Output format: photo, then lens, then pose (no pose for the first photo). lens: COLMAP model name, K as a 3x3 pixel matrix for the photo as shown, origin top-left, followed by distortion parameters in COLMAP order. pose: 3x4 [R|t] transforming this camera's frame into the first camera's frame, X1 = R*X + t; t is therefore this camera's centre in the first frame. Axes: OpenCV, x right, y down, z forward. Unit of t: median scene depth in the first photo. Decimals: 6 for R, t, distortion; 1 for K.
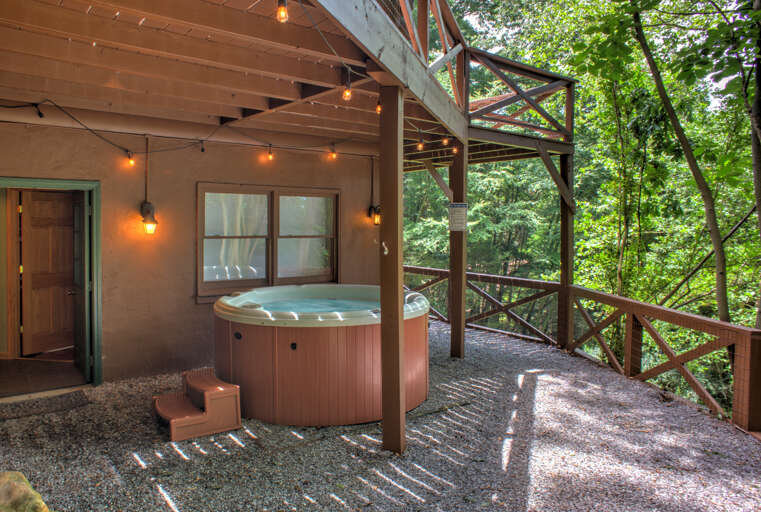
lens RADIAL K [[546.7, 0, 379.9], [0, 546.7, 229.2], [0, 0, 1]] dist [0.066470, 0.000433]
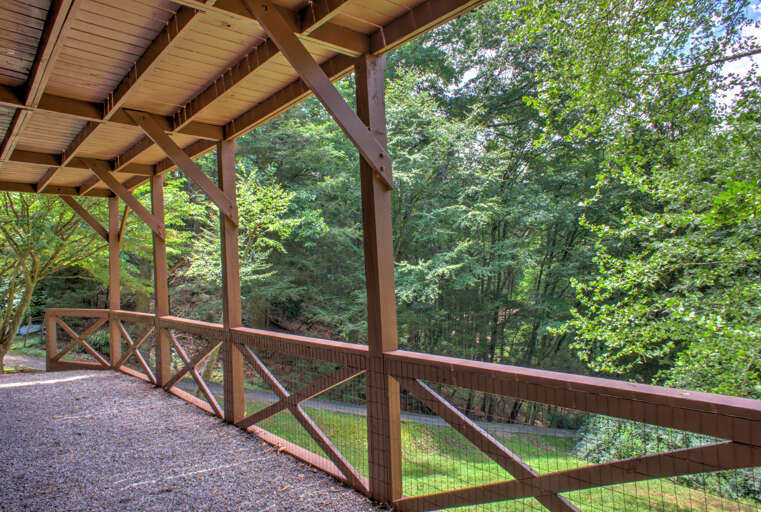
lens RADIAL K [[580.6, 0, 380.5], [0, 580.6, 267.9], [0, 0, 1]] dist [-0.071692, 0.089214]
pose [[0.998819, -0.035244, 0.033455, 0.026287], [0.036015, 0.999093, -0.022710, 0.007025], [-0.032624, 0.023888, 0.999182, 0.134139]]
